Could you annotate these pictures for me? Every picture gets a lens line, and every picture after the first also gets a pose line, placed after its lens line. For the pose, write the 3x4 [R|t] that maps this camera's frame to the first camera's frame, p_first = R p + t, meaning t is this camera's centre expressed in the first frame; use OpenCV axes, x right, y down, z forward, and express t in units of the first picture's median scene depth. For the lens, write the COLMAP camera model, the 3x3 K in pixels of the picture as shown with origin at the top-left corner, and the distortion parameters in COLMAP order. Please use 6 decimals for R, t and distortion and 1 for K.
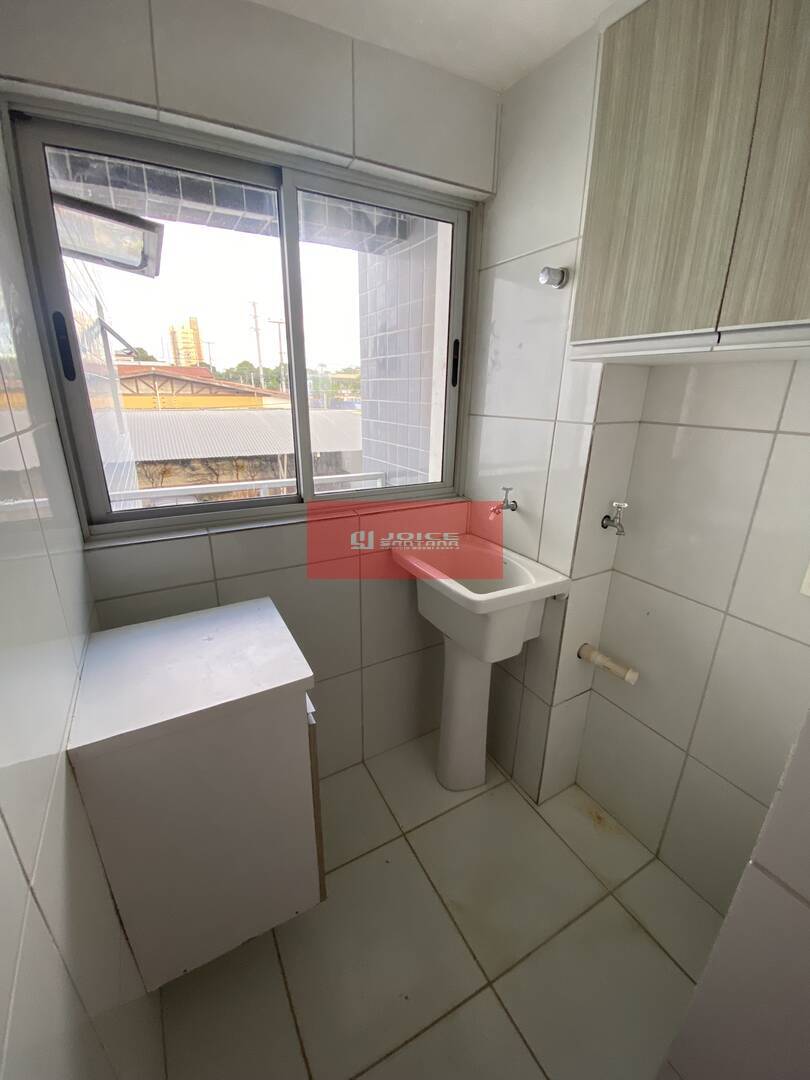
lens RADIAL K [[443.2, 0, 403.4], [0, 443.2, 541.0], [0, 0, 1]] dist [0.021993, -0.019719]
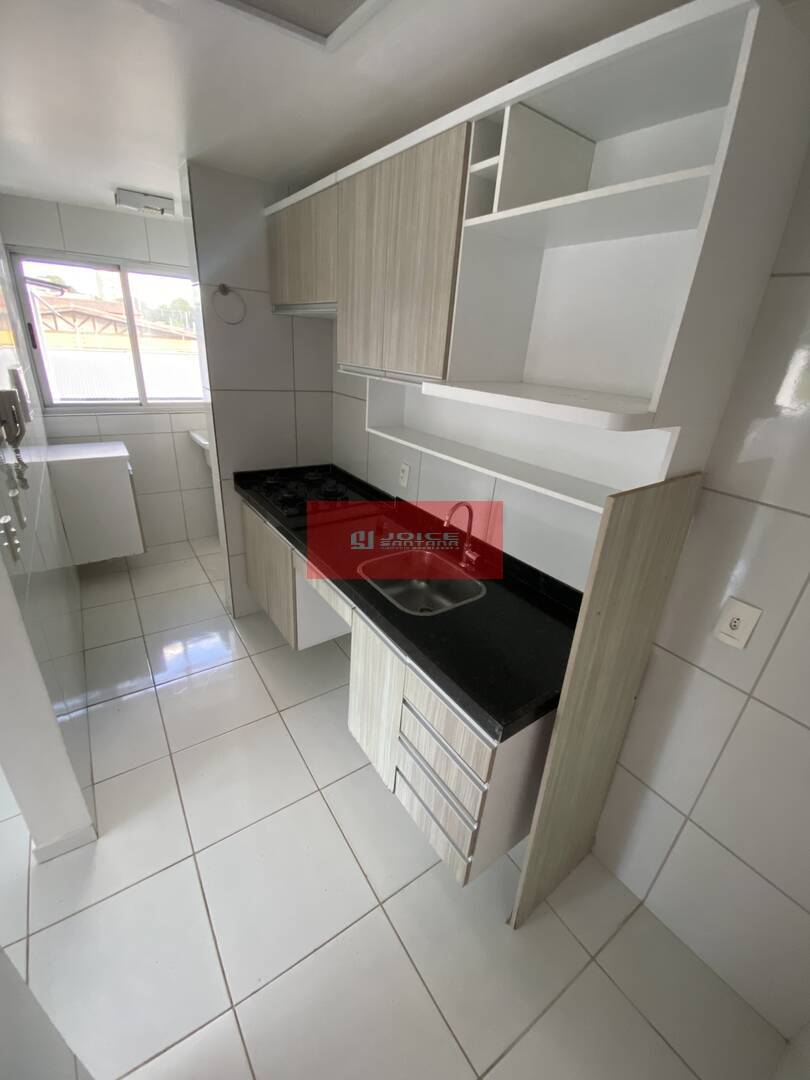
lens RADIAL K [[443.2, 0, 403.4], [0, 443.2, 541.0], [0, 0, 1]] dist [0.021993, -0.019719]
pose [[0.993589, 0.009829, 0.112620, 0.718814], [-0.020258, 0.995568, 0.091838, 0.308122], [-0.111218, -0.093531, 0.989385, -1.241045]]
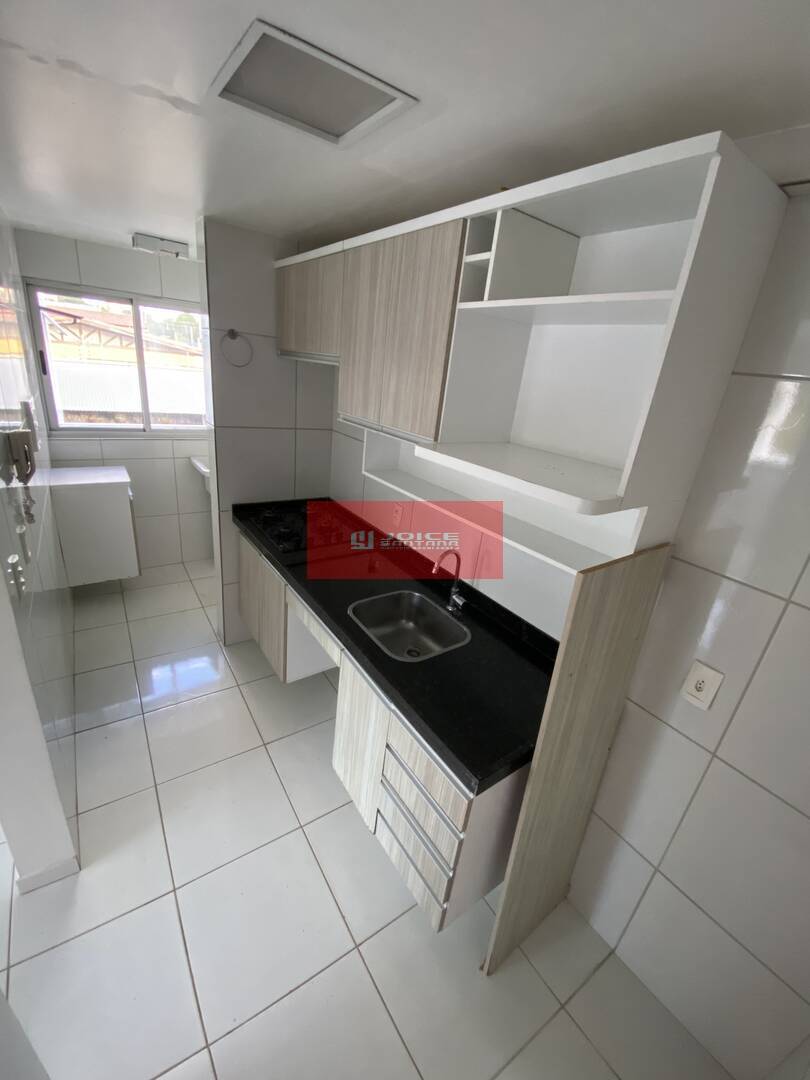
lens RADIAL K [[443.2, 0, 403.4], [0, 443.2, 541.0], [0, 0, 1]] dist [0.021993, -0.019719]
pose [[0.990948, 0.051170, 0.124111, 0.720087], [-0.057654, 0.997122, 0.049222, 0.247101], [-0.121236, -0.055932, 0.991047, -1.280084]]
